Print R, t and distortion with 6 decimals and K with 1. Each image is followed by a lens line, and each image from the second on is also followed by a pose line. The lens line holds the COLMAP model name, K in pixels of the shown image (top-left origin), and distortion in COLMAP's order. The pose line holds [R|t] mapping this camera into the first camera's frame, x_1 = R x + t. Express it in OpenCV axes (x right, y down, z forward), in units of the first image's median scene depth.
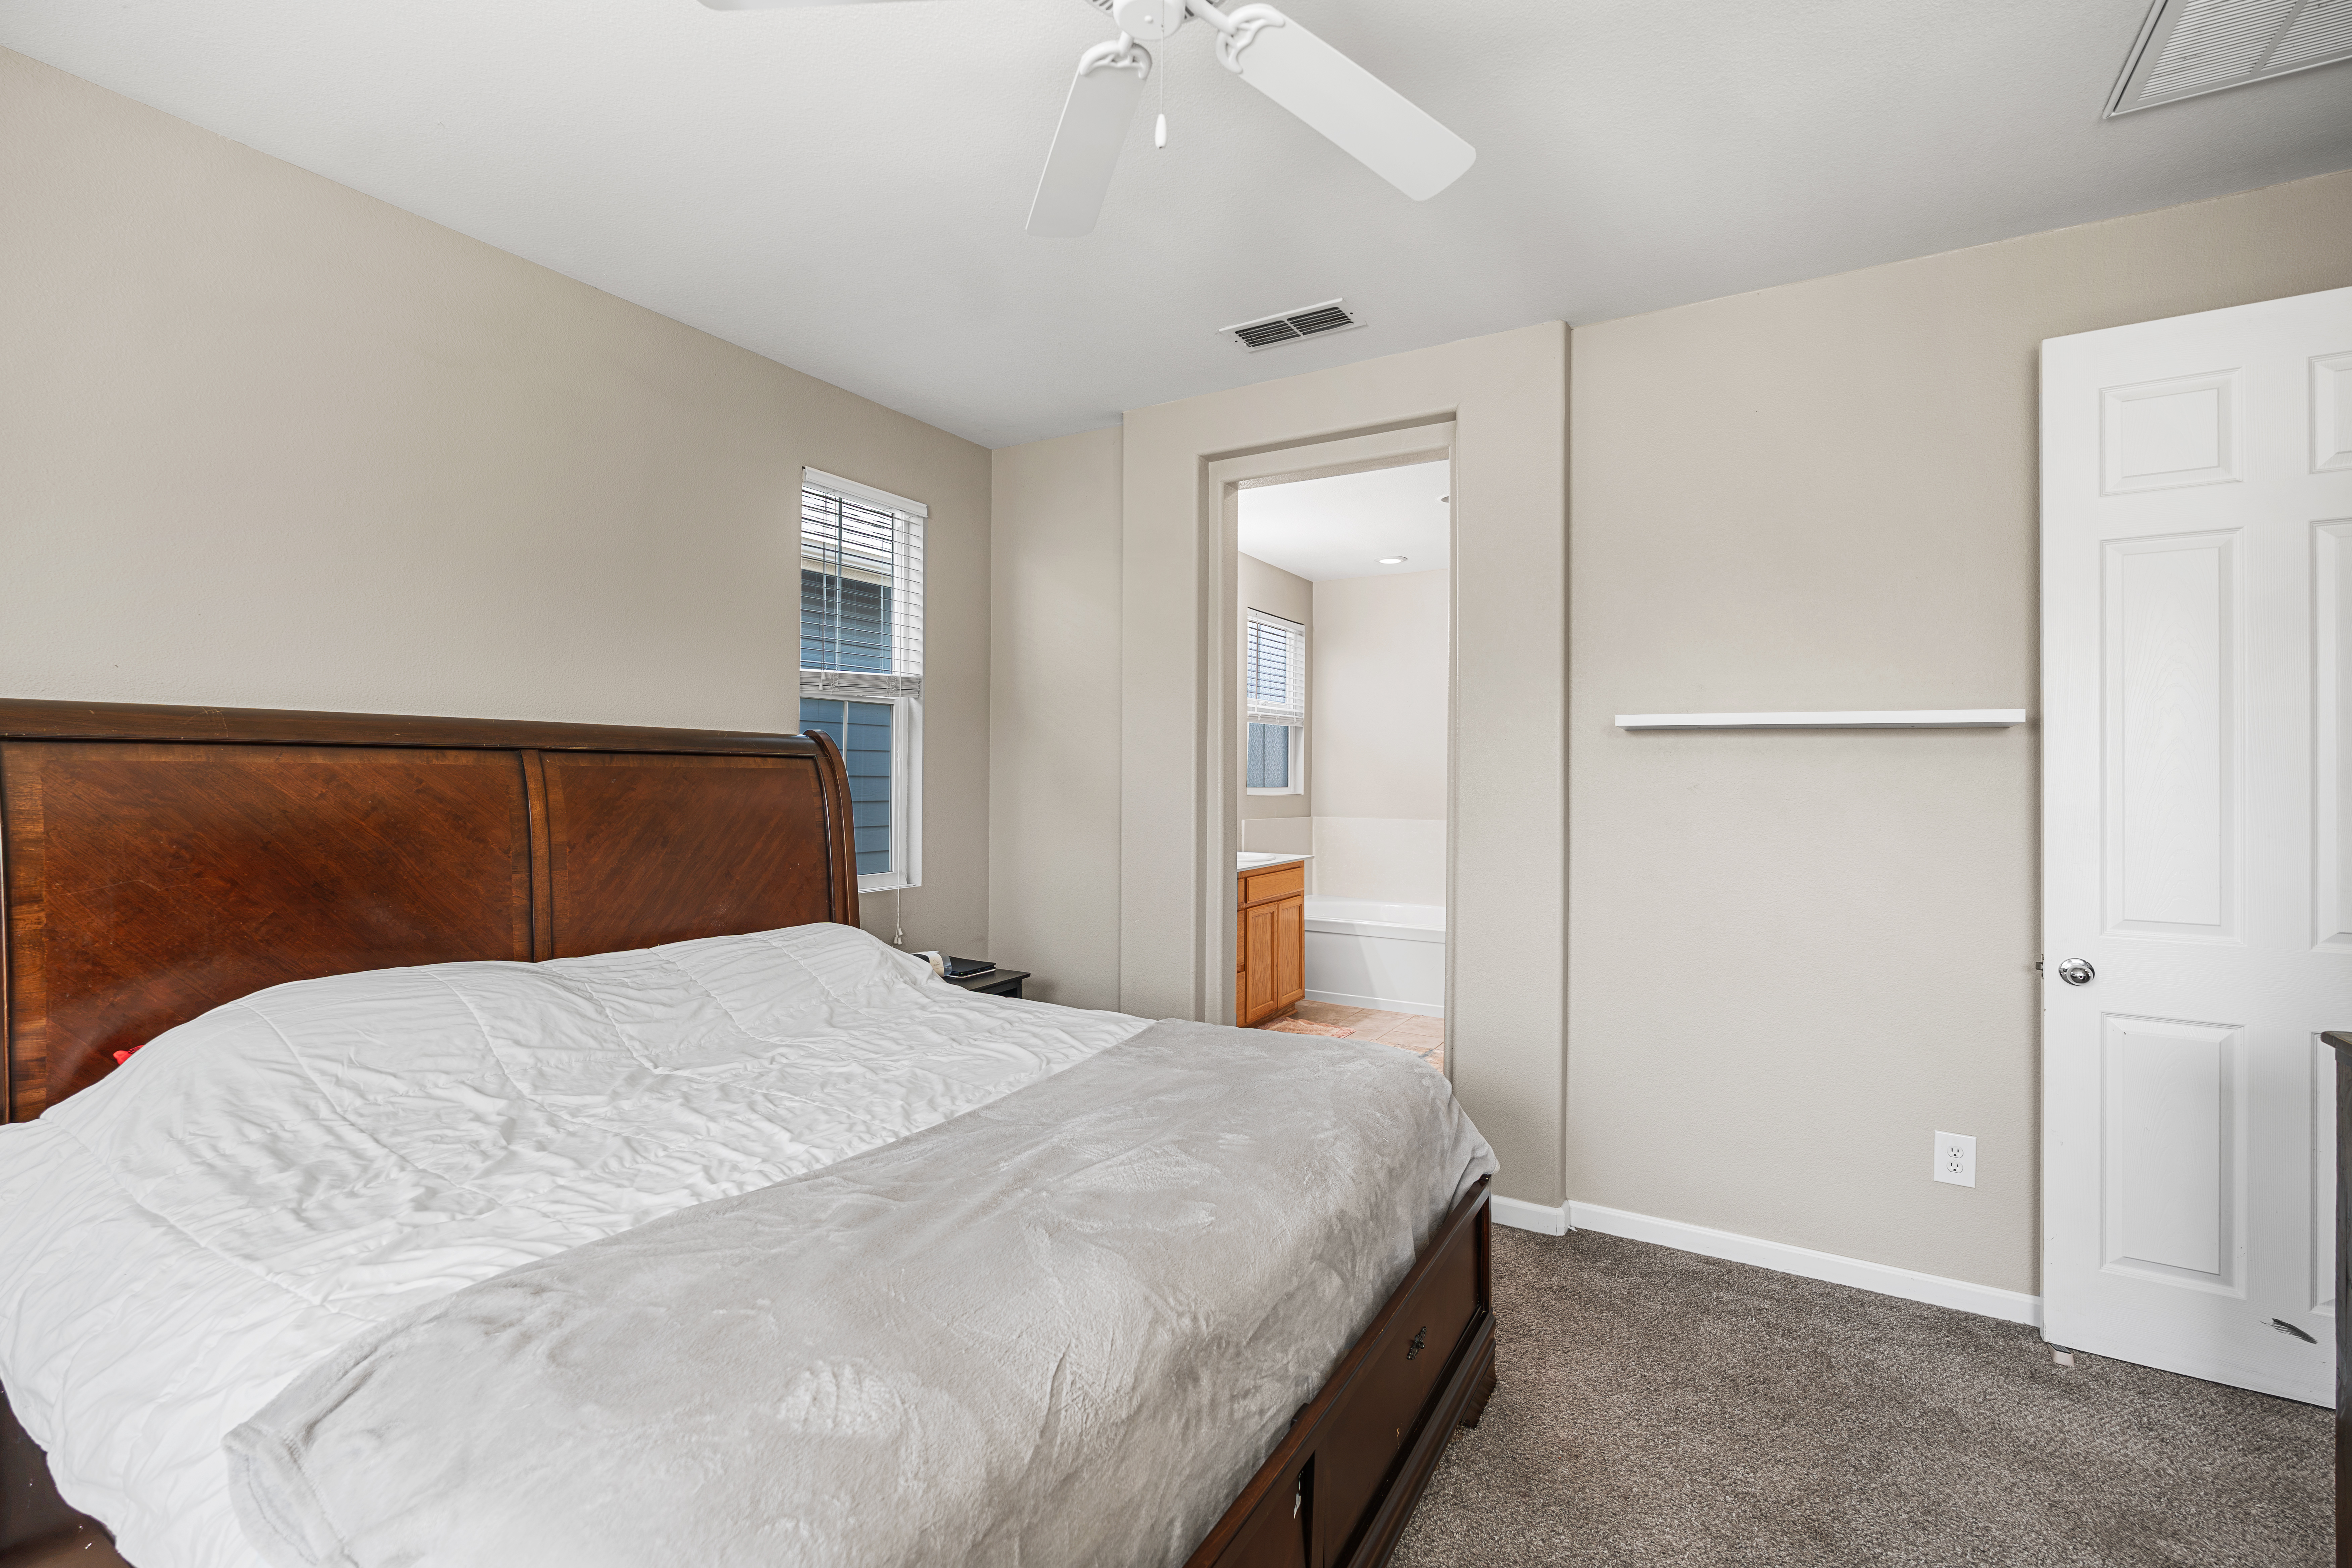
lens RADIAL K [[1034.7, 0, 1182.8], [0, 1034.7, 770.5], [0, 0, 1]] dist [-0.001109, -0.000357]
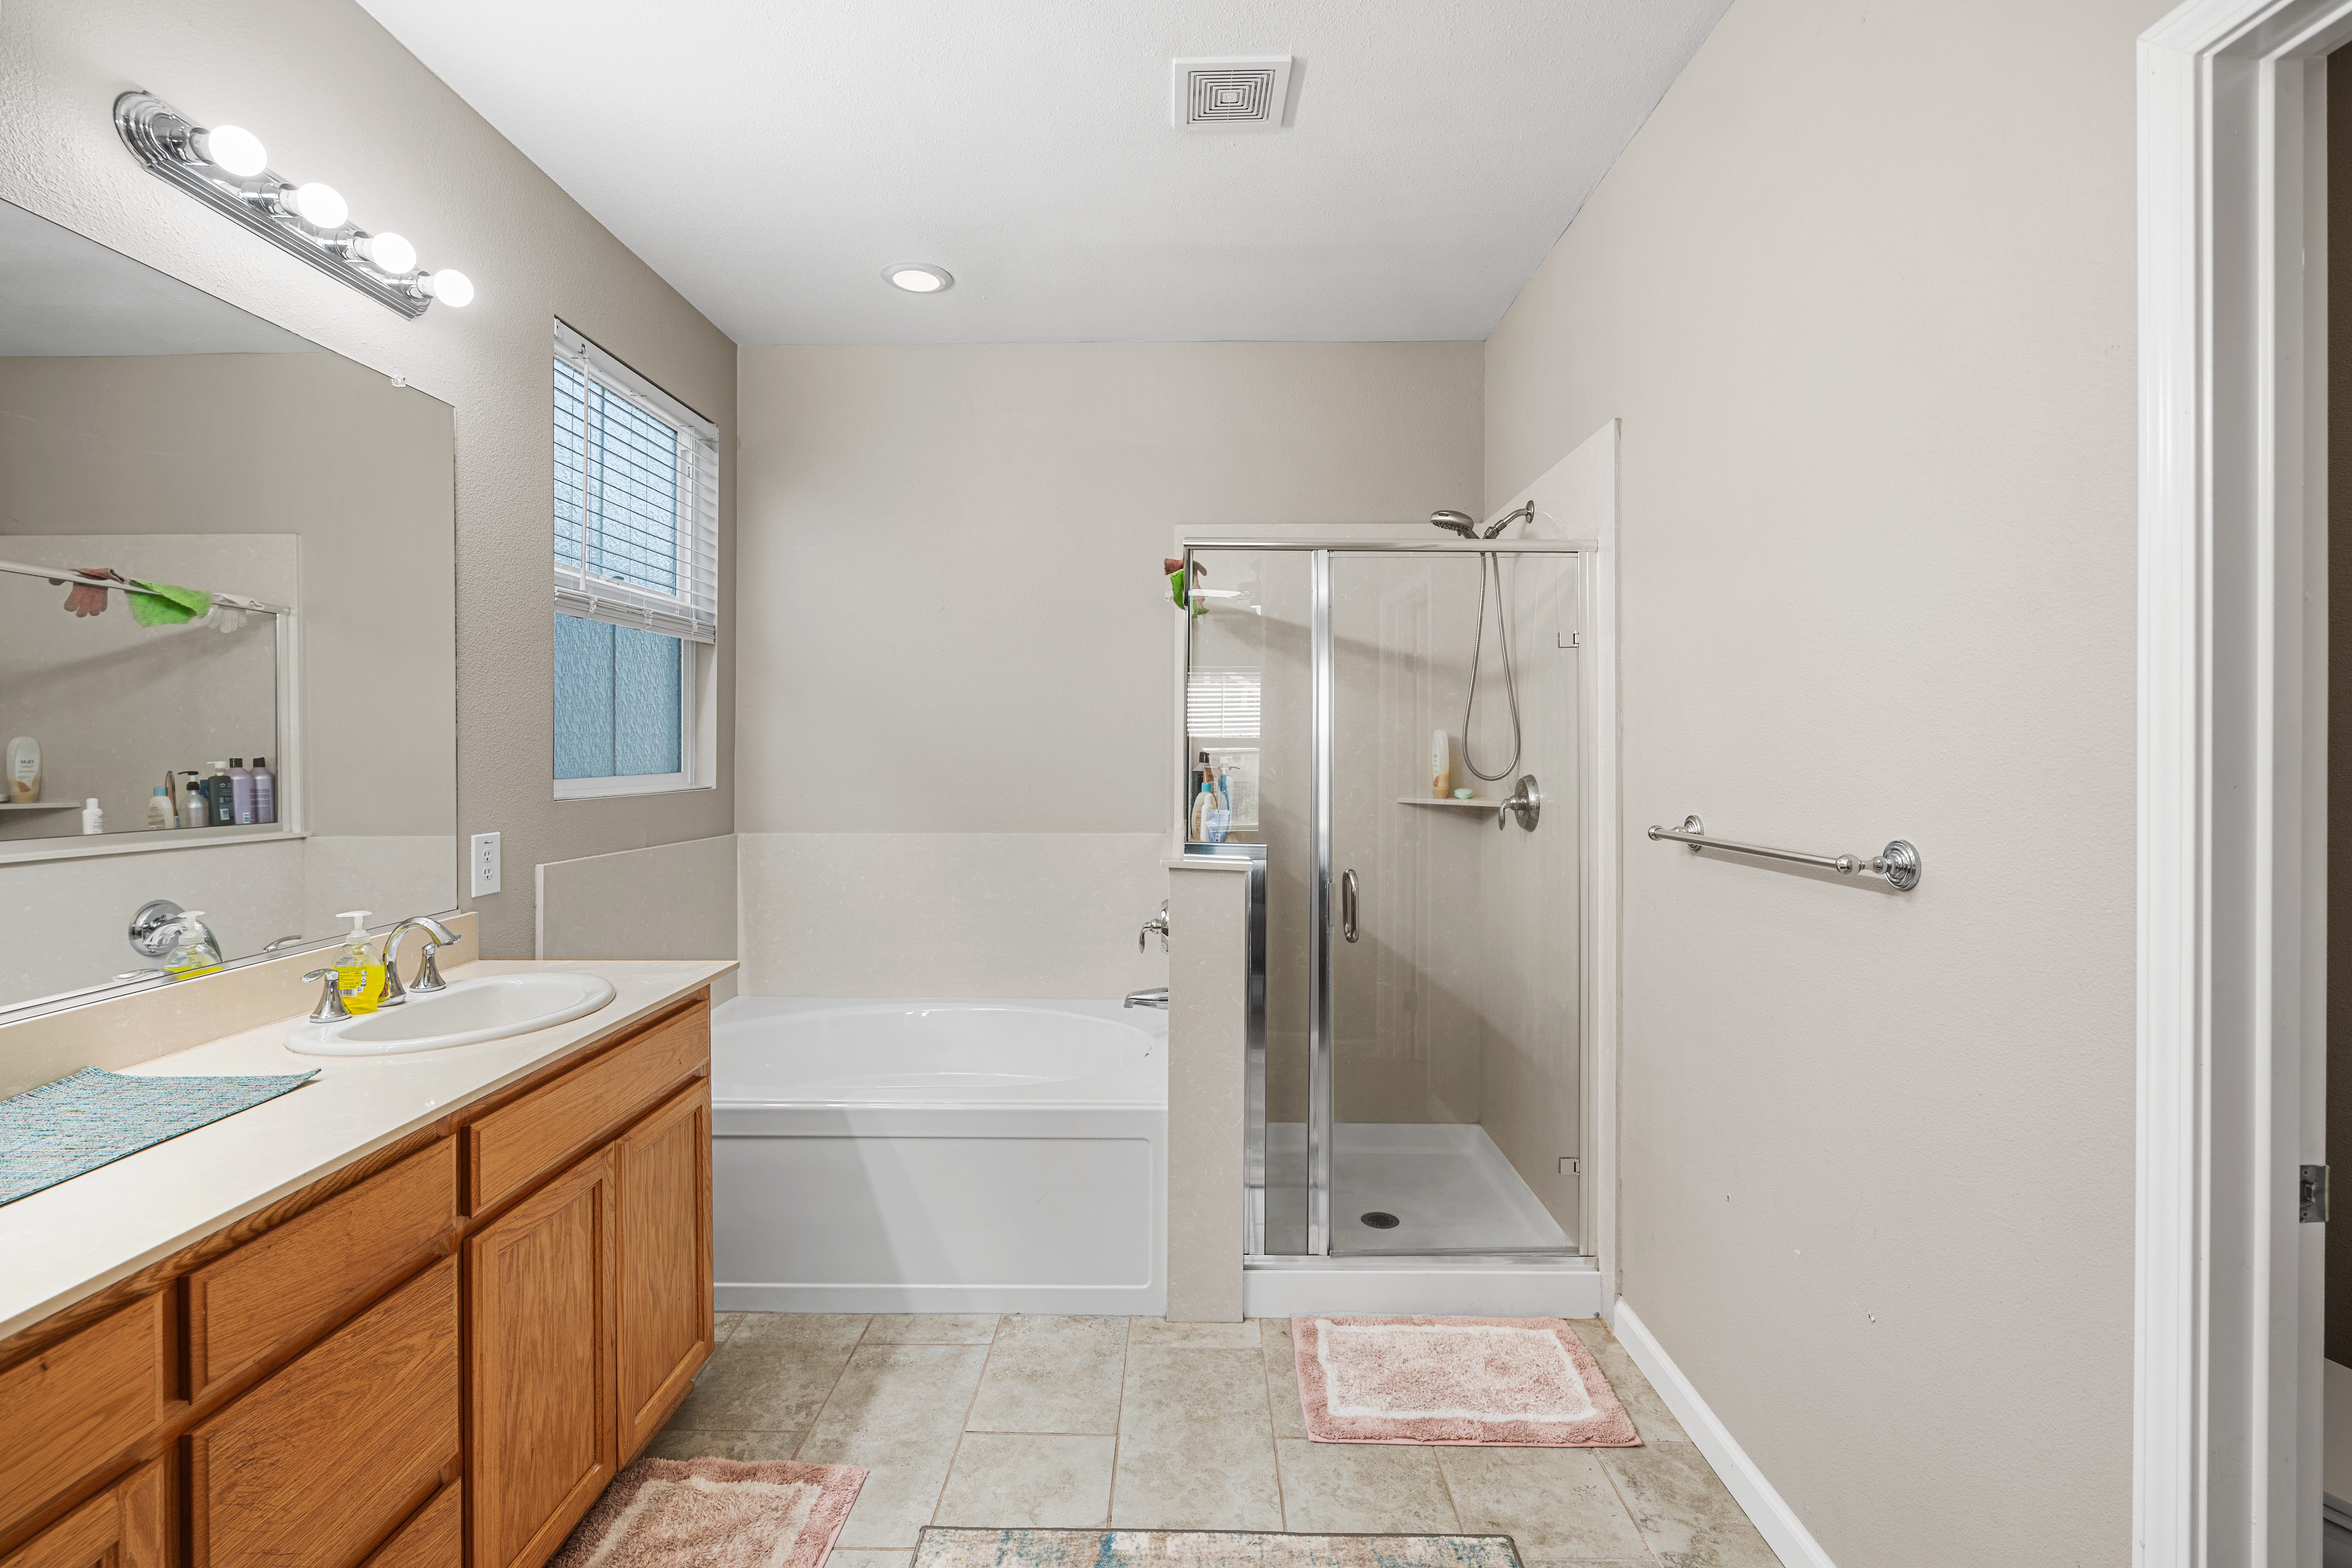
lens RADIAL K [[1034.7, 0, 1182.8], [0, 1034.7, 770.5], [0, 0, 1]] dist [-0.001109, -0.000357]
pose [[0.861933, -0.003669, 0.507010, 0.068608], [-0.007544, 0.999770, 0.020059, 0.004810], [-0.506967, -0.021114, 0.861707, 0.544068]]
